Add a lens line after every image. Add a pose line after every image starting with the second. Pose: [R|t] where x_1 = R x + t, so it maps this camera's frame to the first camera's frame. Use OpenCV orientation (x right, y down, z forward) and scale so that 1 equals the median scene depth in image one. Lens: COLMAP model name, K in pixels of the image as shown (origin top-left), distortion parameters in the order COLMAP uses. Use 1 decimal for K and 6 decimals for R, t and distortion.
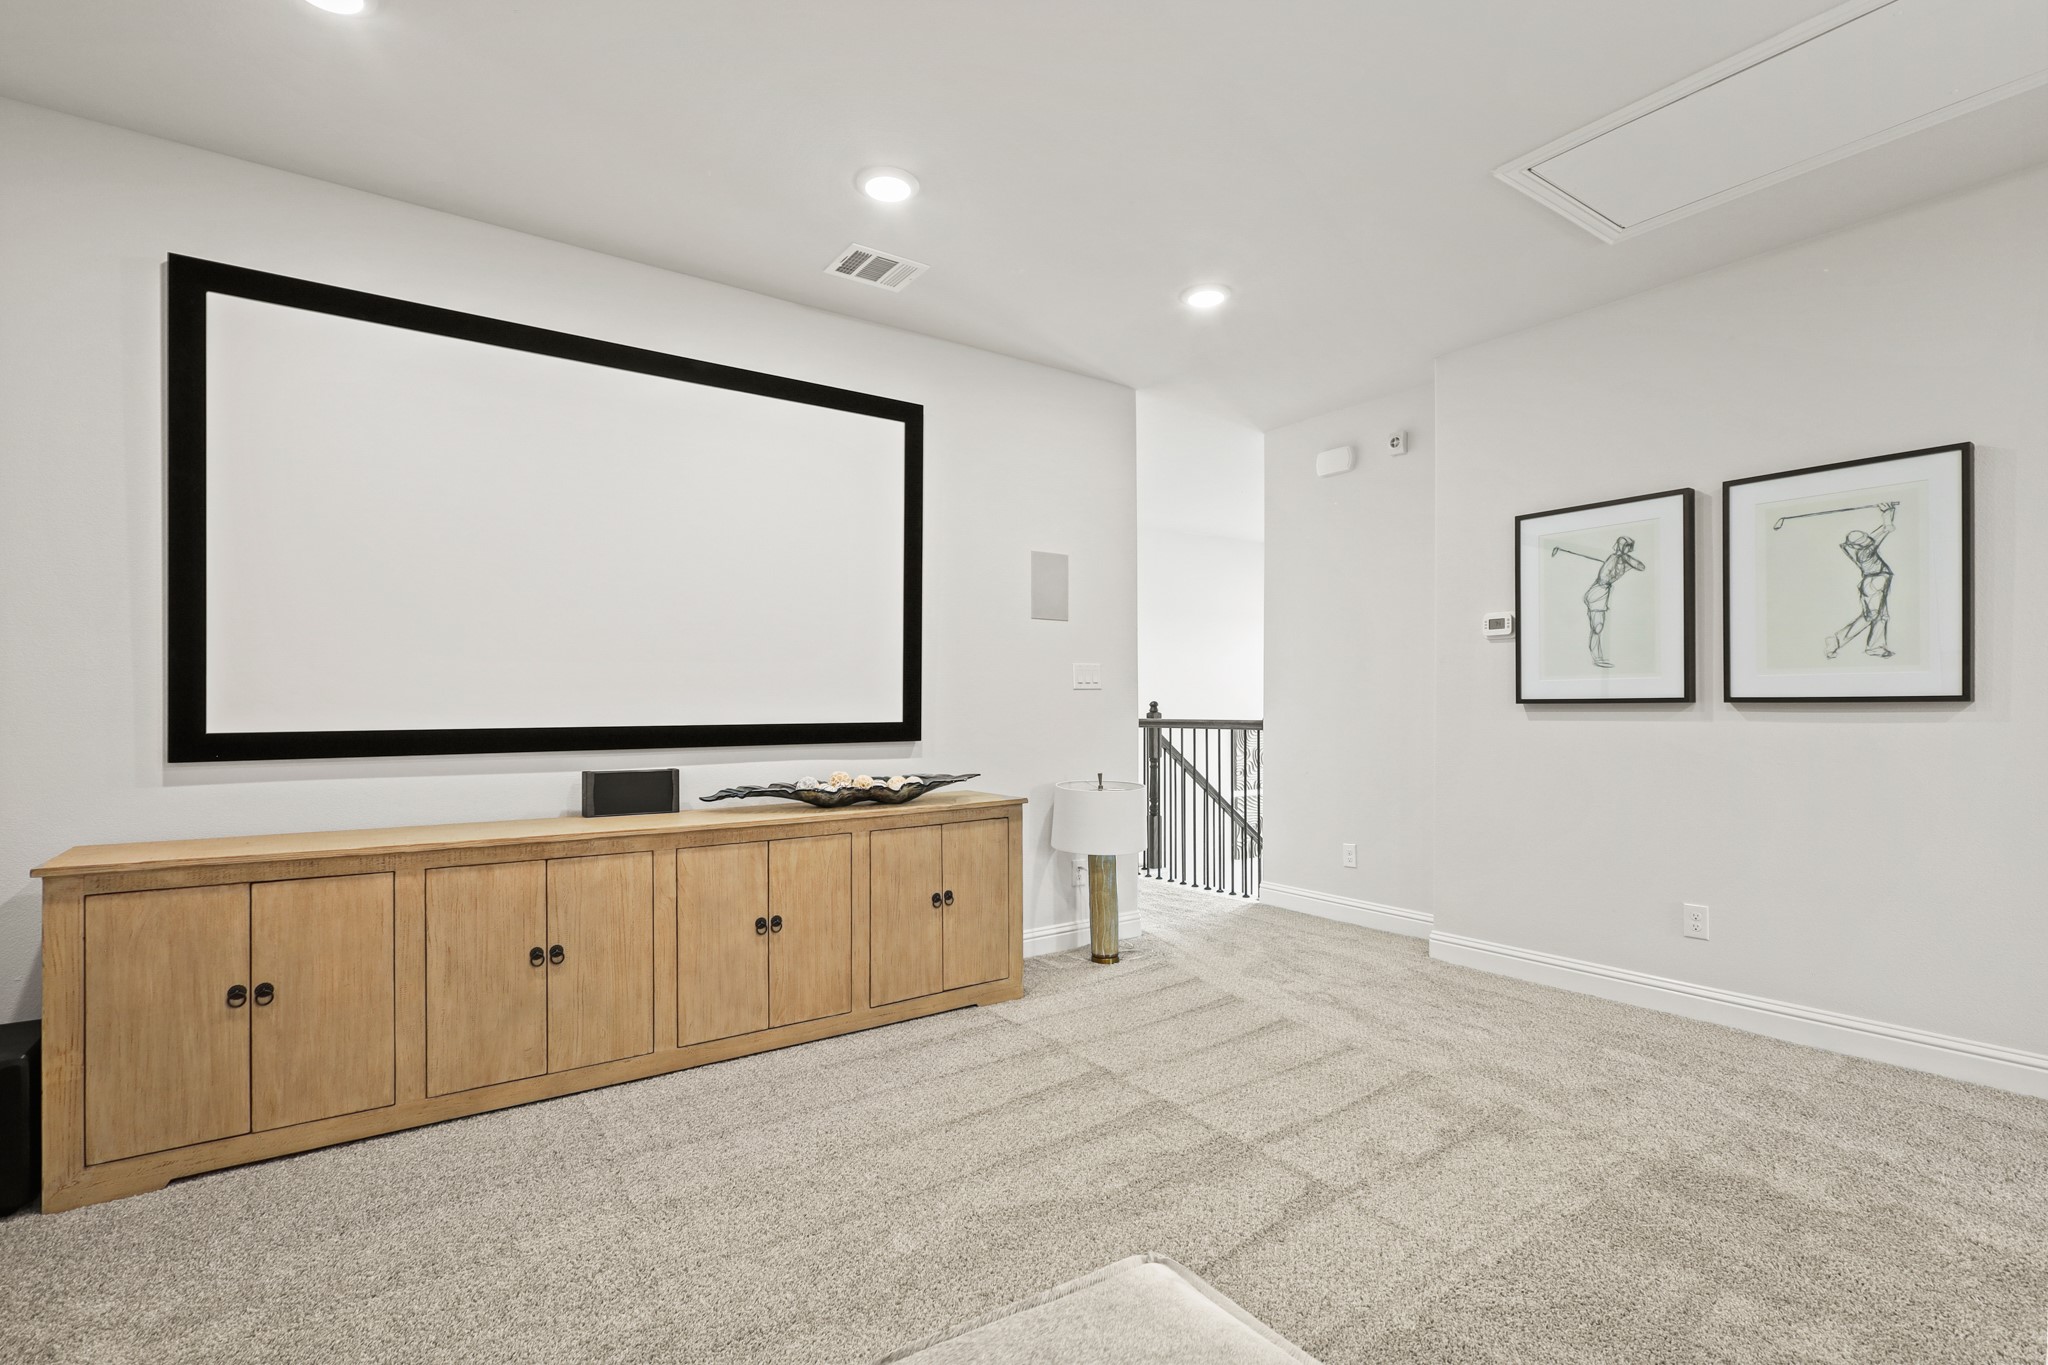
lens RADIAL K [[948.6, 0, 1017.5], [0, 948.6, 703.5], [0, 0, 1]] dist [-0.001248, -0.000516]
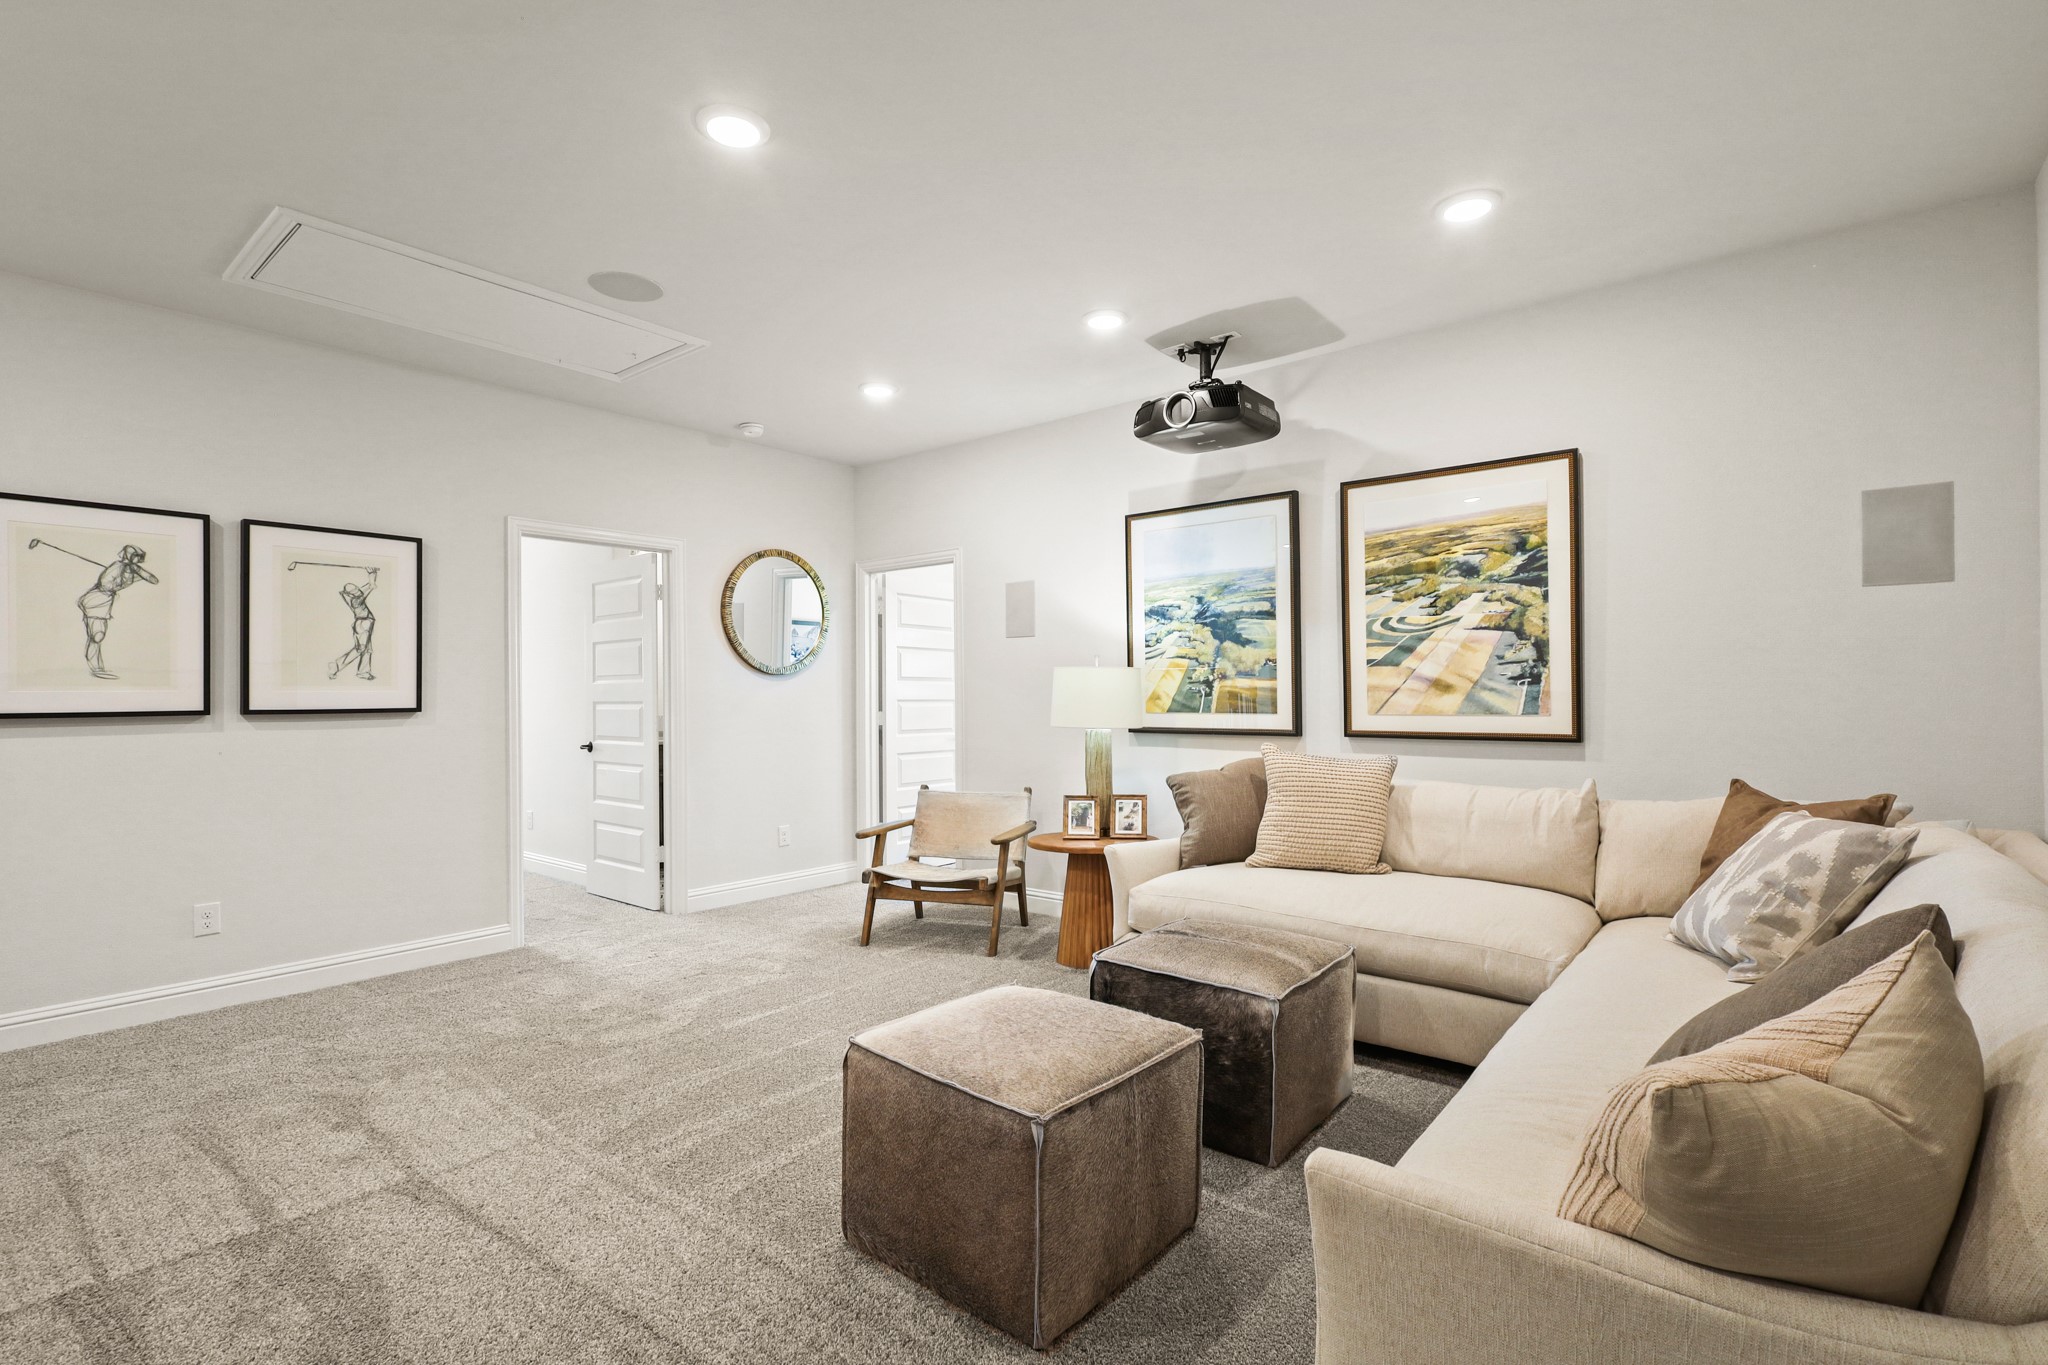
lens RADIAL K [[948.6, 0, 1020.1], [0, 948.6, 684.3], [0, 0, 1]] dist [-0.001248, -0.000516]
pose [[-0.261308, 0.015627, 0.965129, -0.584506], [0.004716, 0.999878, -0.014912, -0.015977], [-0.965244, 0.000655, -0.261350, 0.407768]]
